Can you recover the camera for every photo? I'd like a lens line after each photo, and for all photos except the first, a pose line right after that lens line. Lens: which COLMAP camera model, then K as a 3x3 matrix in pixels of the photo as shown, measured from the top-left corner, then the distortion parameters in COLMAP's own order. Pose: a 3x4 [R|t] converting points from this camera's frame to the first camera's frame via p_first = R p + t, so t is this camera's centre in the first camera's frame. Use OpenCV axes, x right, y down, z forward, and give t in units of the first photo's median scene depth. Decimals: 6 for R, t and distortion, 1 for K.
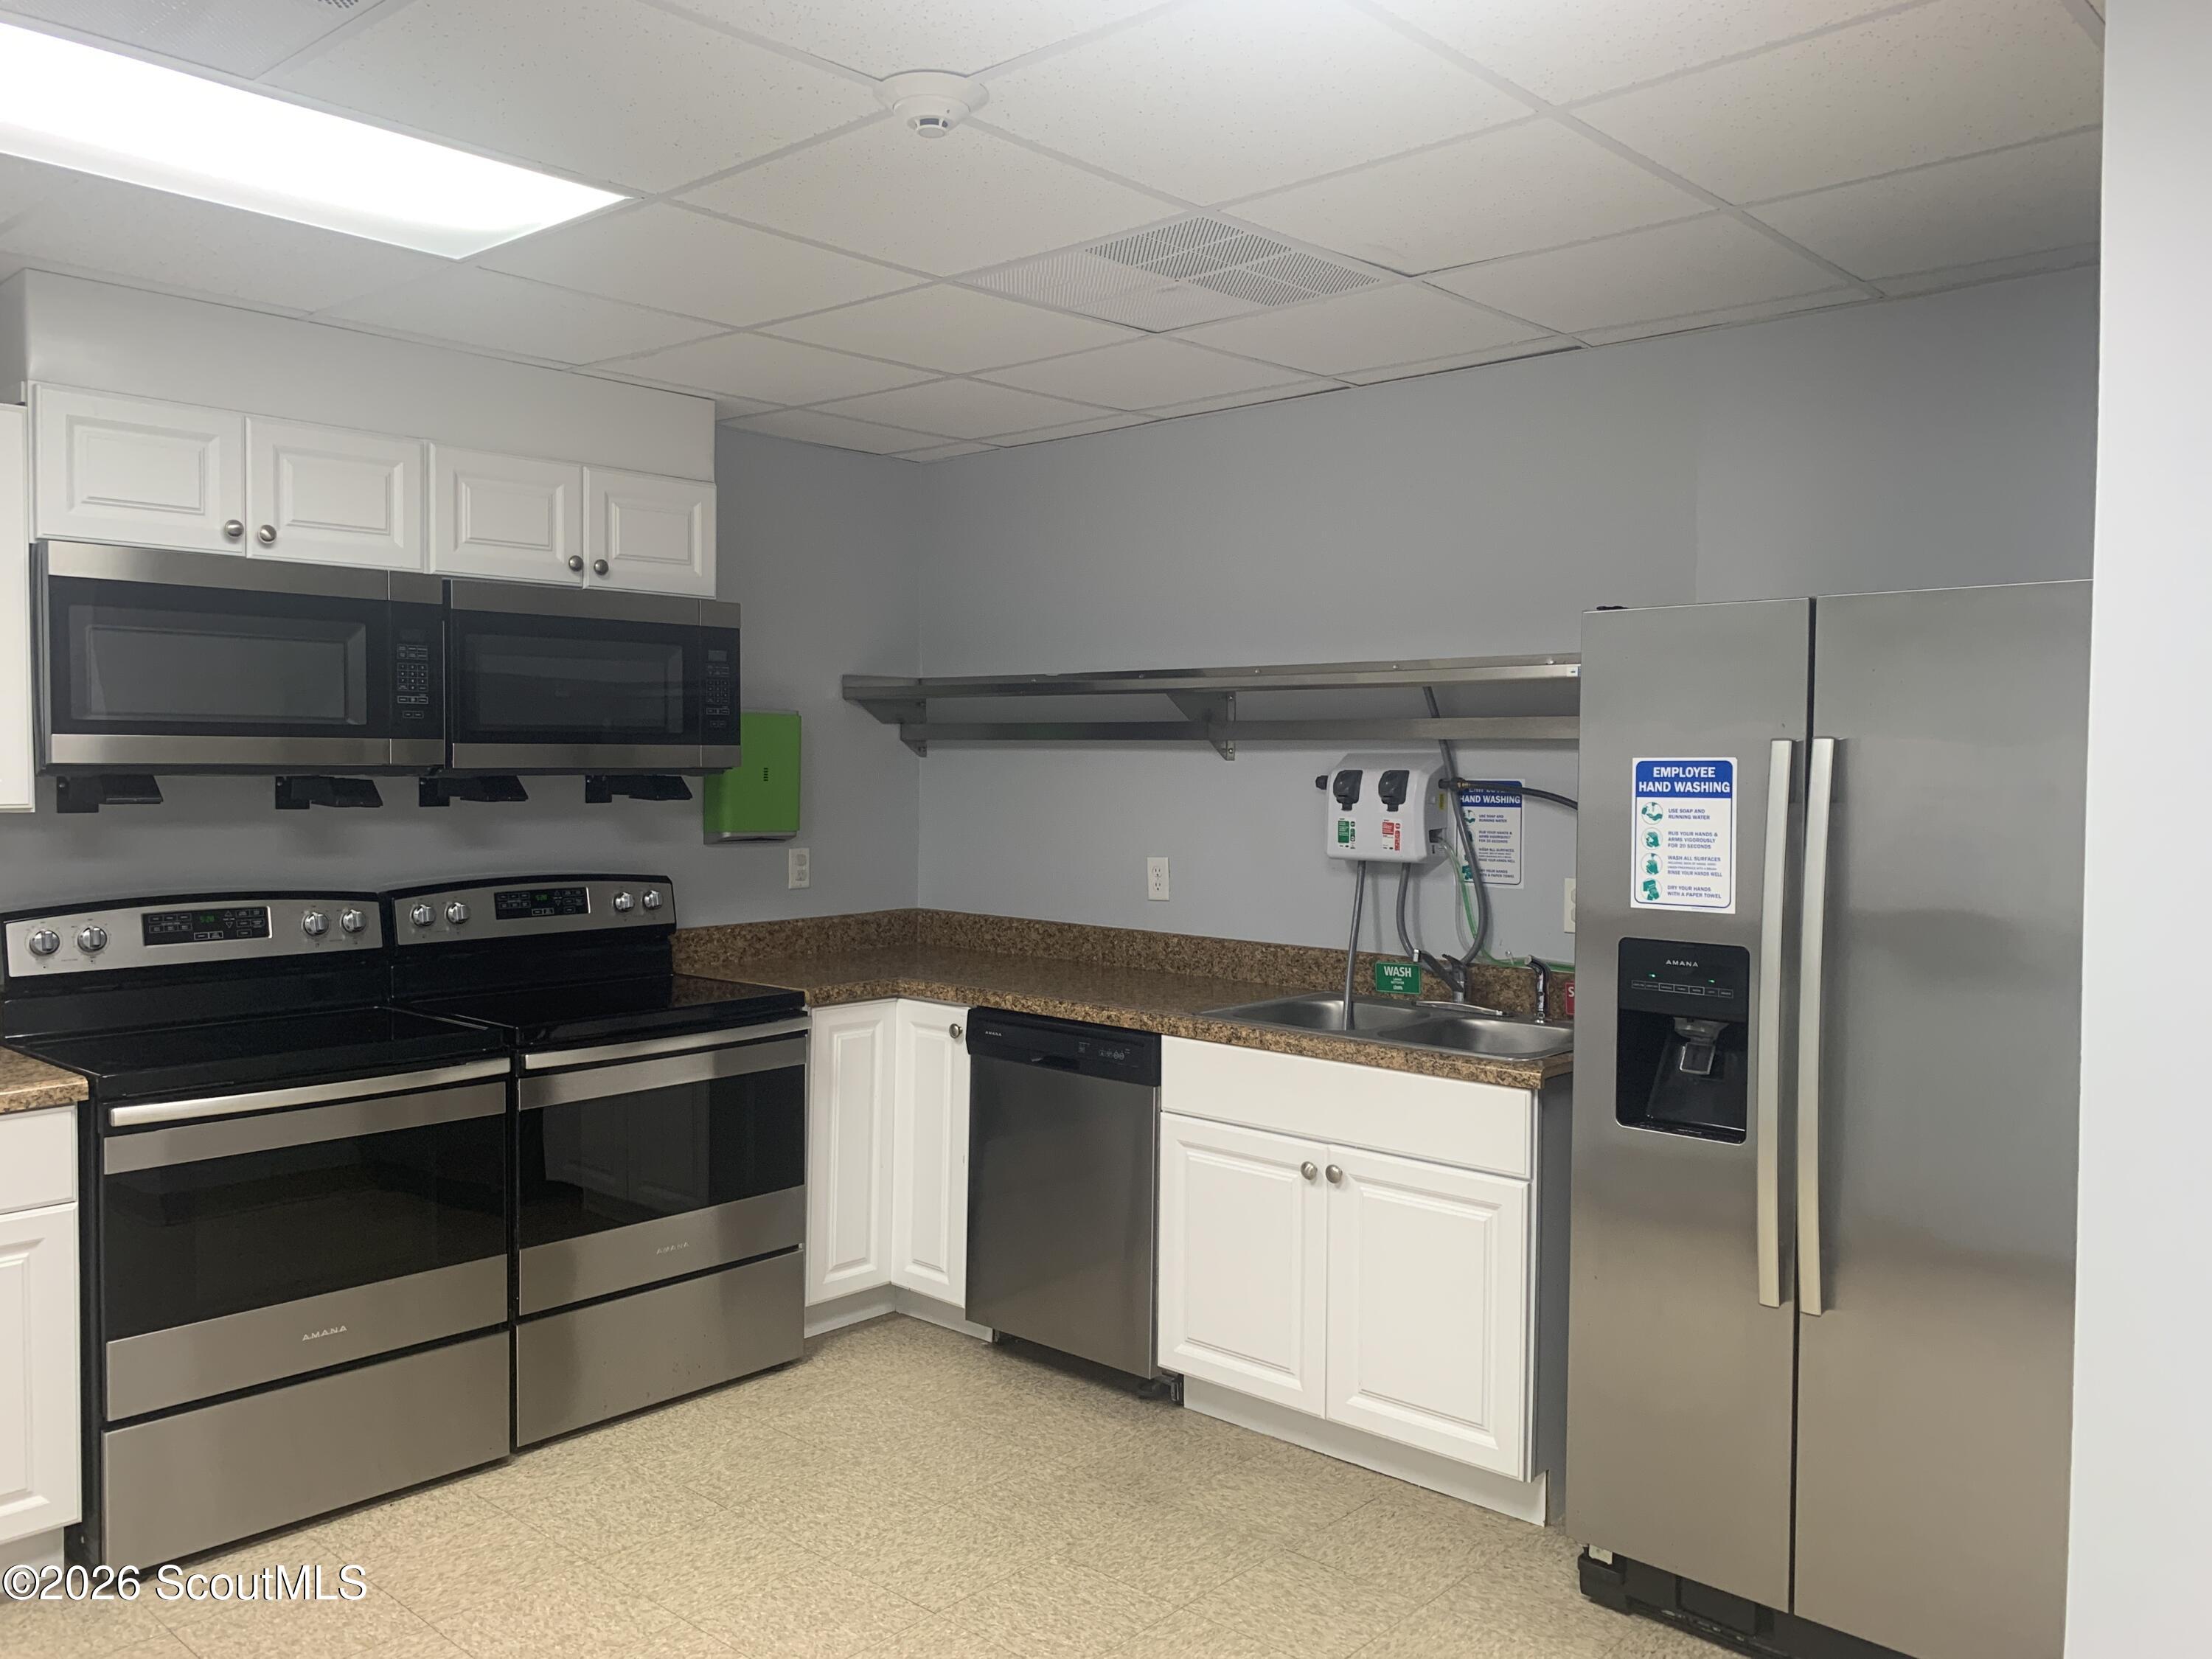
lens RADIAL K [[1736.1, 0, 1105.8], [0, 1736.1, 823.1], [0, 0, 1]] dist [-0.006779, -0.004155]
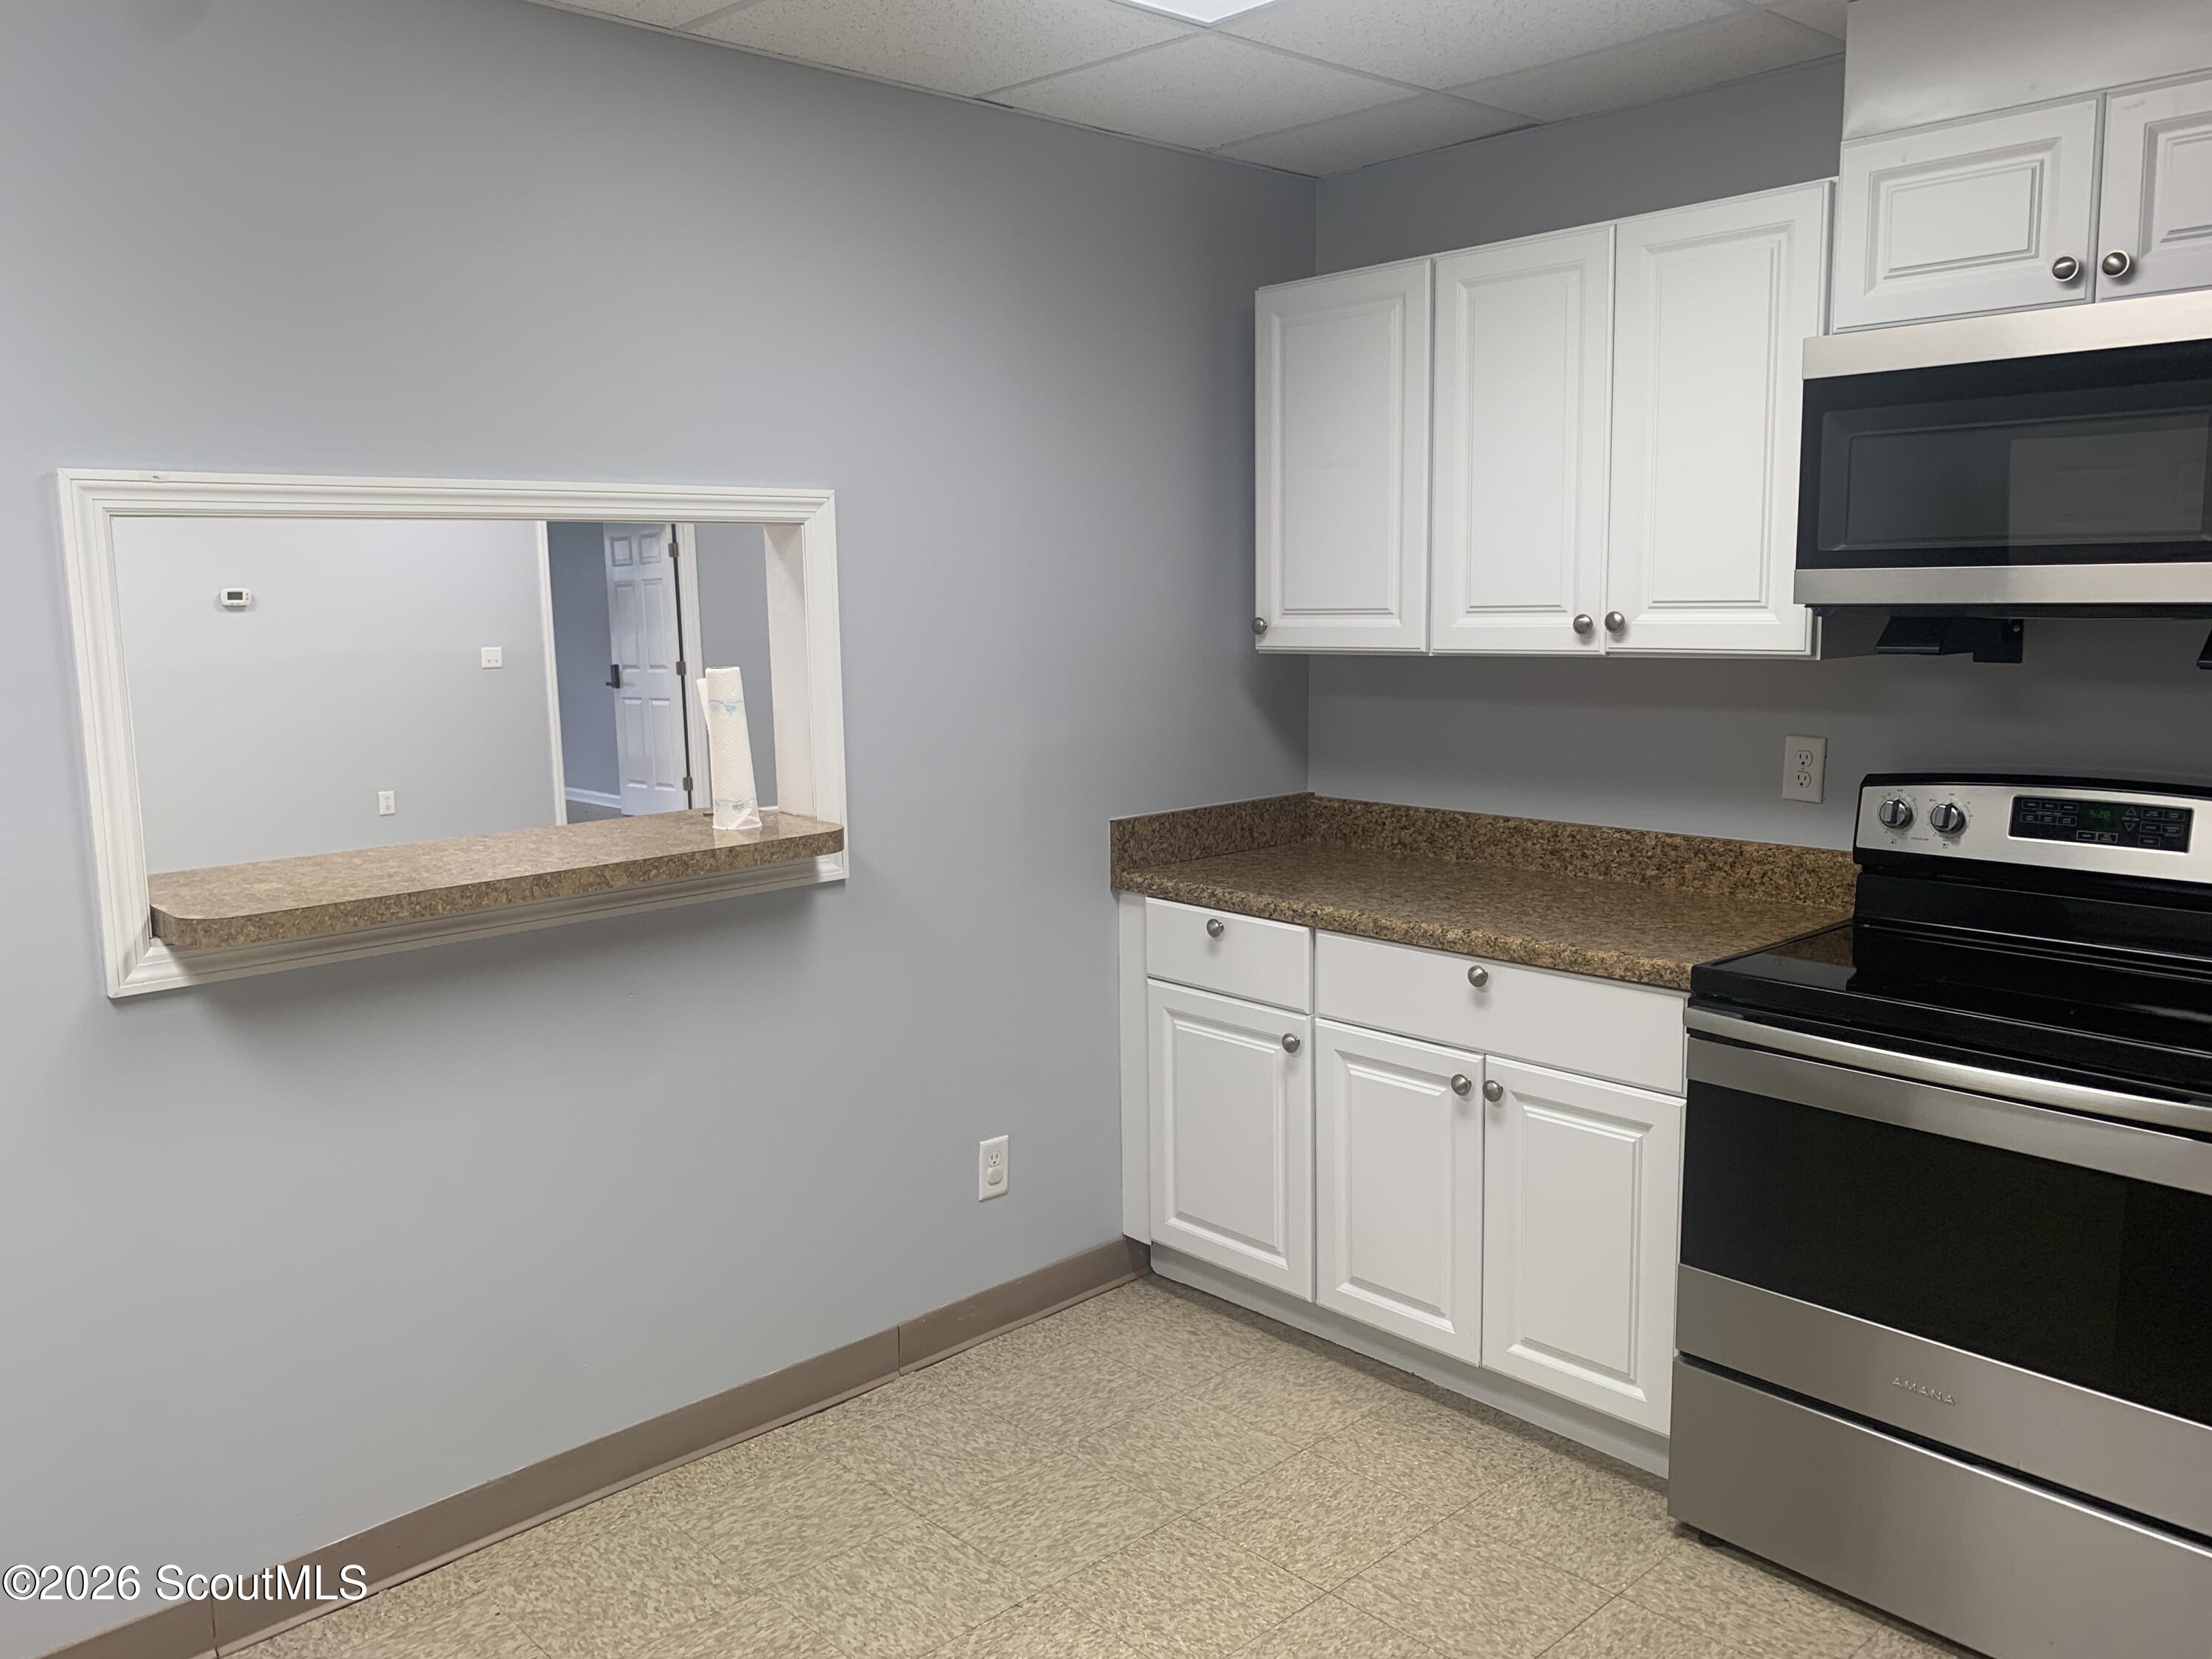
lens RADIAL K [[1736.1, 0, 1105.8], [0, 1736.1, 832.8], [0, 0, 1]] dist [-0.006779, -0.004155]
pose [[-0.083232, 0.127758, -0.988307, 0.271384], [-0.028137, 0.991051, 0.130483, -0.023137], [0.996133, 0.038668, -0.078893, 0.703531]]
